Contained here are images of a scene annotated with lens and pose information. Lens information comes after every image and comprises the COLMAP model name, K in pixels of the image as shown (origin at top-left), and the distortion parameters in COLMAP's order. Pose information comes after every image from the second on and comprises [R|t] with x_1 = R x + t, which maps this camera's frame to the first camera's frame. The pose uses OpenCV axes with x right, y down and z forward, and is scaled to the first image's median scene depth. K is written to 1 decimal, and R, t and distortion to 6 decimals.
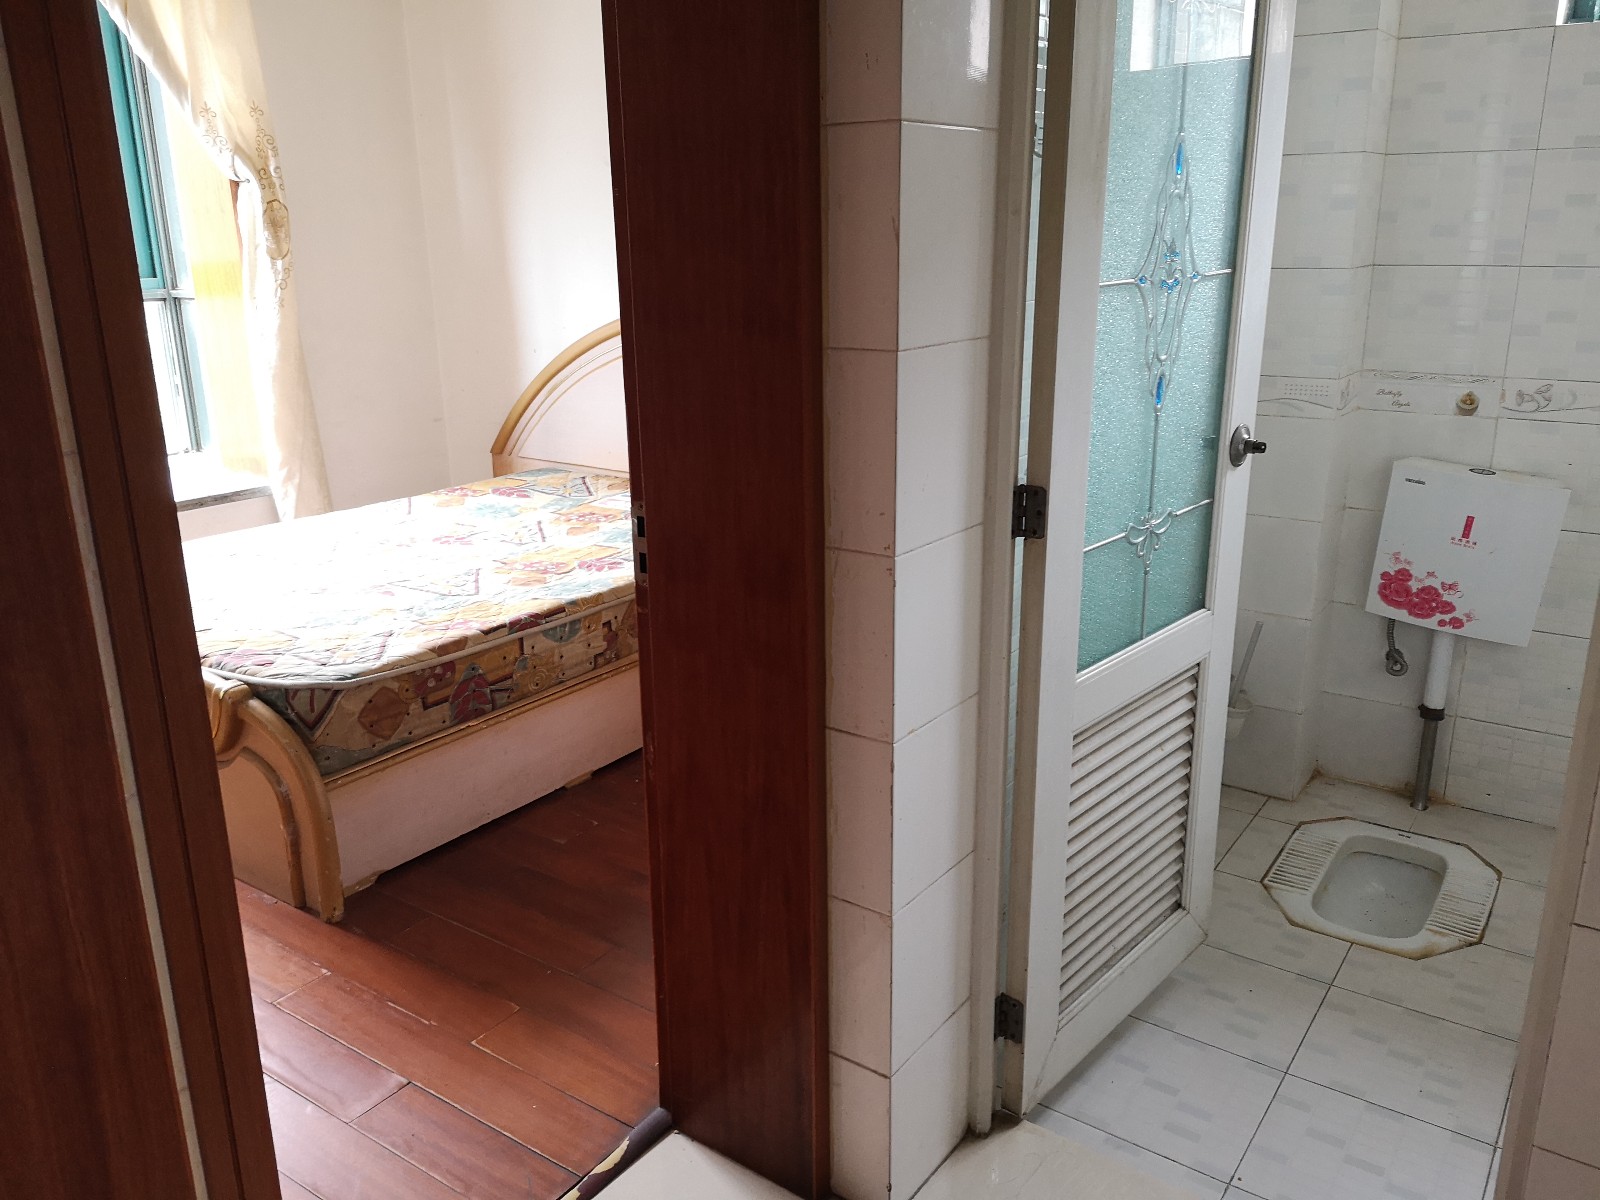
lens RADIAL K [[1253.1, 0, 800.0], [0, 1253.1, 600.0], [0, 0, 1]] dist [0.061024, 0.004265]
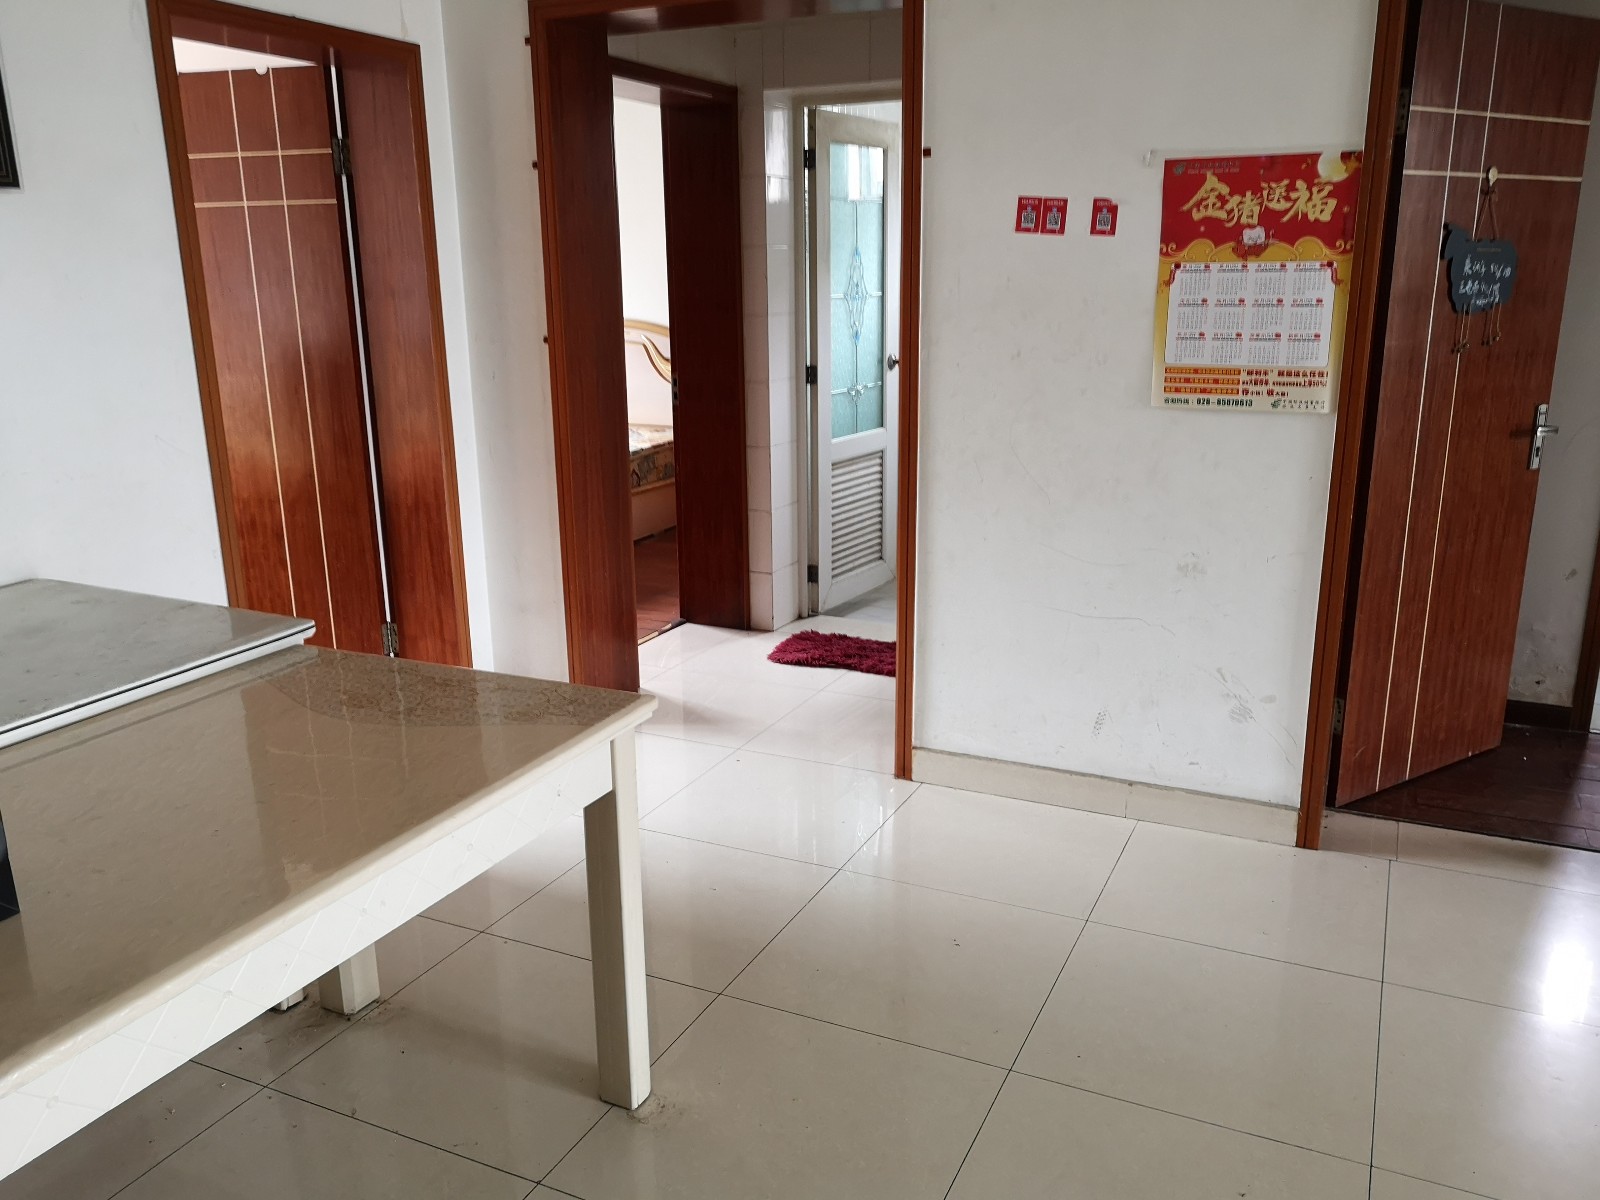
lens RADIAL K [[1253.2, 0, 800.0], [0, 1253.2, 600.0], [0, 0, 1]] dist [0.002221, 0.003337]
pose [[0.986277, -0.041145, 0.159889, -0.316341], [0.046095, 0.998562, -0.027370, 0.511630], [-0.158533, 0.034365, 0.986755, -1.770939]]
